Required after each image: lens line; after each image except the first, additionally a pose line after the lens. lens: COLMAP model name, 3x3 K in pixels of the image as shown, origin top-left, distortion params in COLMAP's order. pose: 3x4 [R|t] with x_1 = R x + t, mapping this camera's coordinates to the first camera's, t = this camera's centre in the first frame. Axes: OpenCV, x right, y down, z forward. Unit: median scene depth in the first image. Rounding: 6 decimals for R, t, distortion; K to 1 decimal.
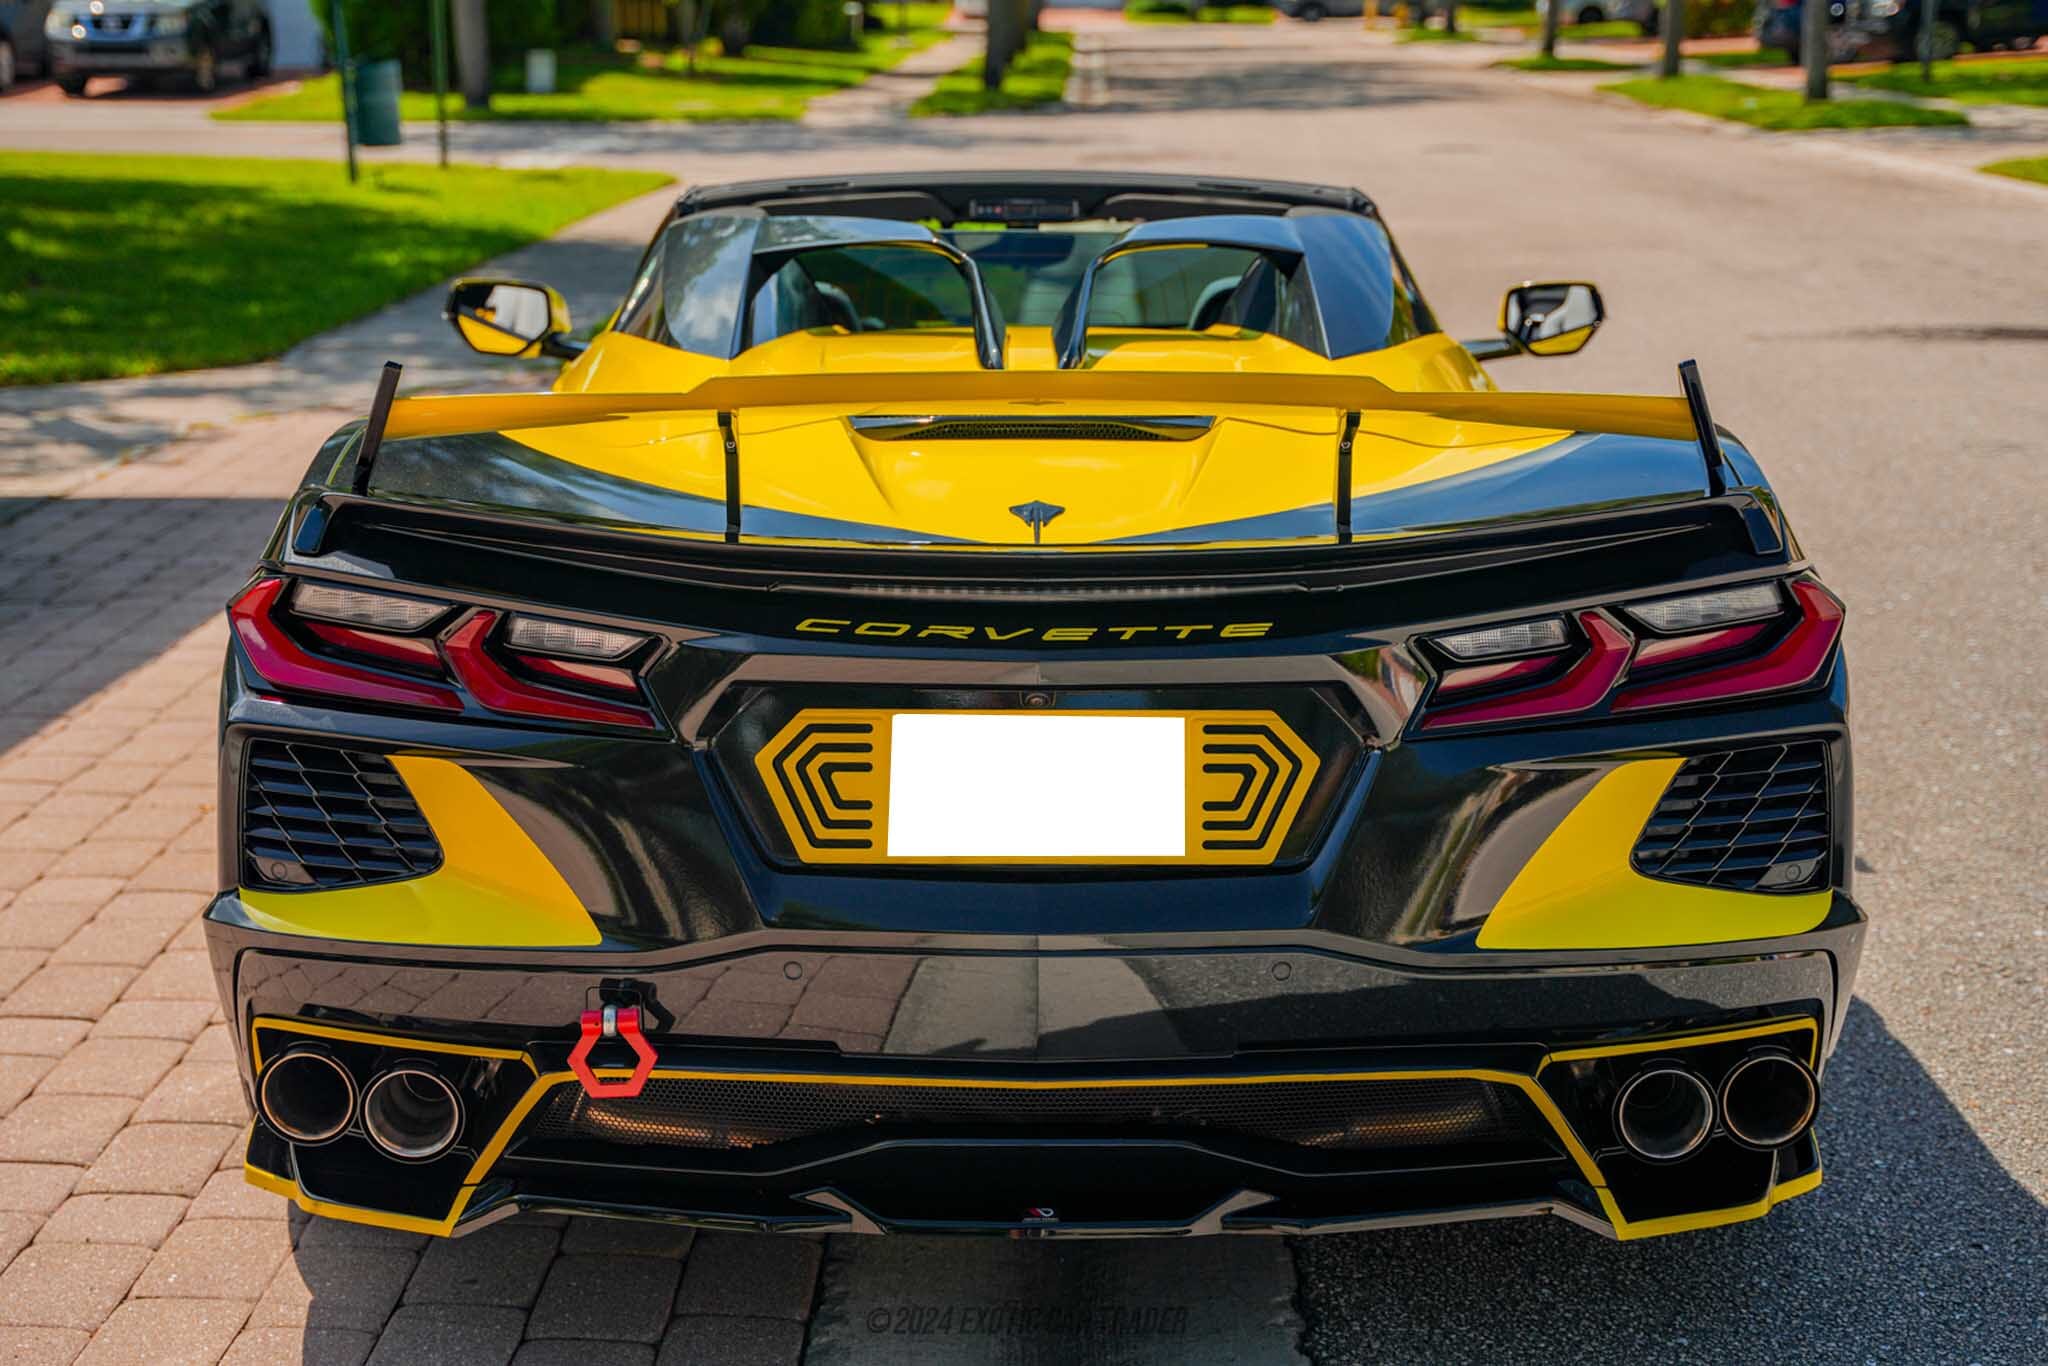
lens RADIAL K [[3047.7, 0, 1024.0], [0, 3047.7, 683.0], [0, 0, 1]] dist [0.110017, -0.050857]
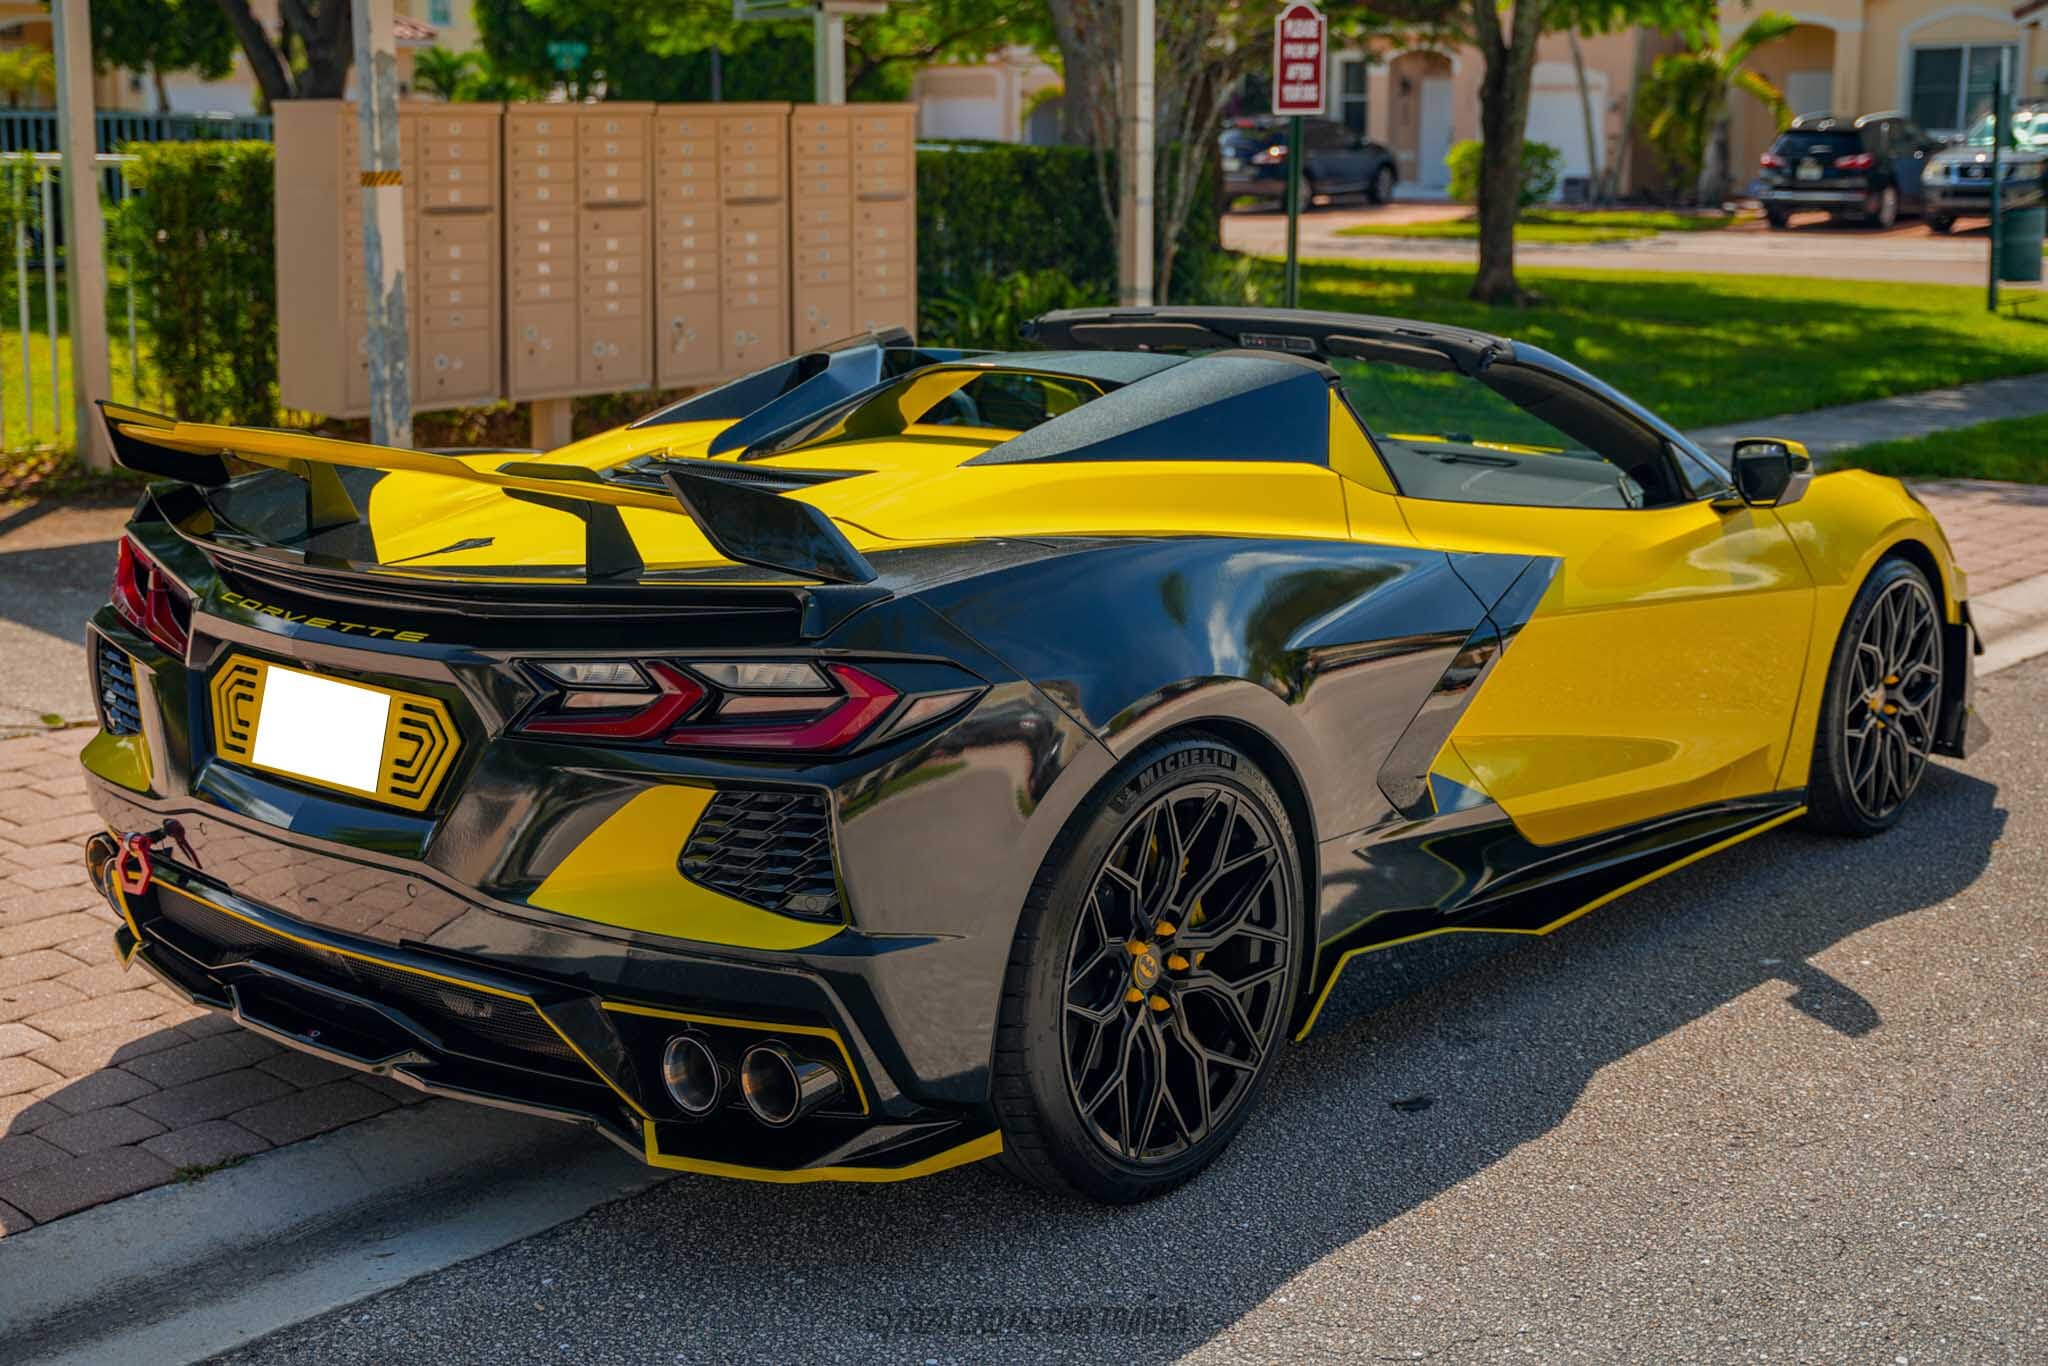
lens RADIAL K [[2577.7, 0, 973.0], [0, 2577.7, 633.1], [0, 0, 1]] dist [0.004795, 0.116920]
pose [[0.752117, 0.121301, -0.647770, 0.976004], [-0.142464, 0.989600, 0.019900, -0.074937], [0.643447, 0.077317, 0.761576, 0.276064]]
